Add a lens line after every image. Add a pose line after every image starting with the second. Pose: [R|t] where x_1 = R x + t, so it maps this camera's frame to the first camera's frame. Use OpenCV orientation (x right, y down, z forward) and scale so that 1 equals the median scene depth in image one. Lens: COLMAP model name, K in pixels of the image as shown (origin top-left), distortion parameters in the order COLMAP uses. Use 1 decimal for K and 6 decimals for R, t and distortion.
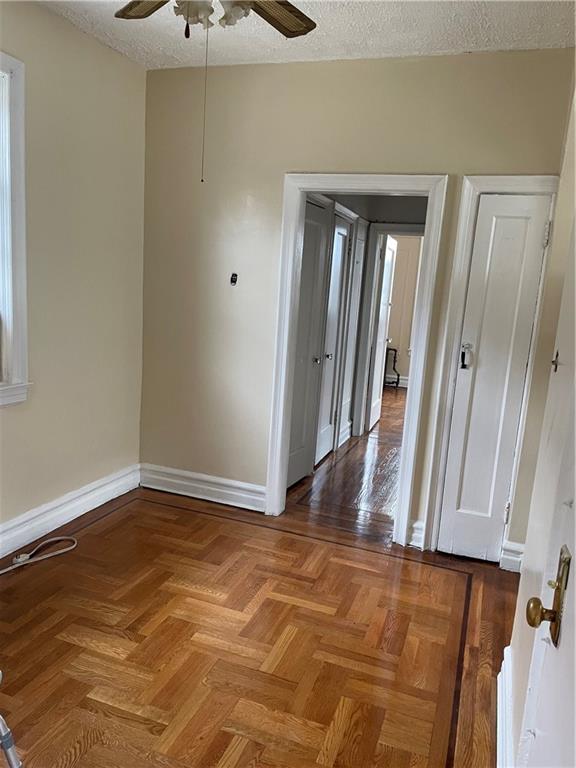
lens RADIAL K [[582.3, 0, 285.8], [0, 582.3, 381.2], [0, 0, 1]] dist [-0.003438, -0.011890]
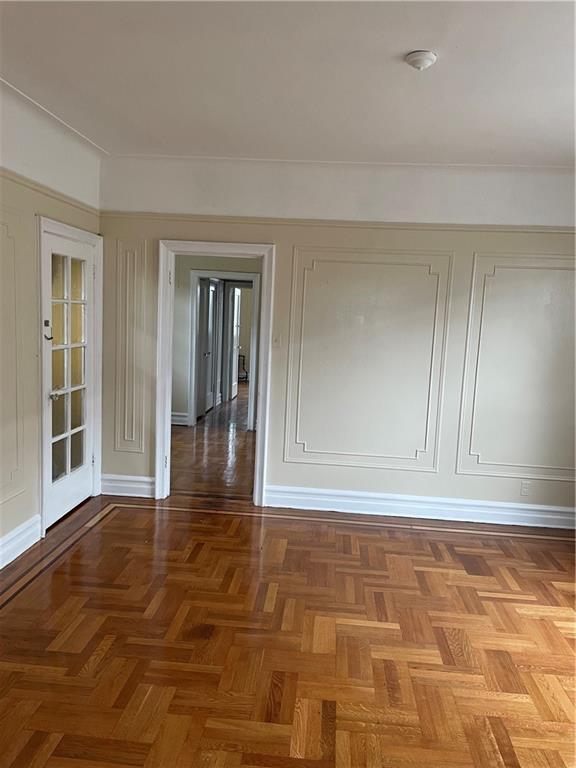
lens RADIAL K [[582.3, 0, 287.2], [0, 582.3, 382.6], [0, 0, 1]] dist [-0.003438, -0.011890]
pose [[0.965505, -0.057889, 0.253866, -0.151962], [0.068252, 0.997148, -0.032198, 0.115738], [-0.251278, 0.048415, 0.966703, -0.810340]]
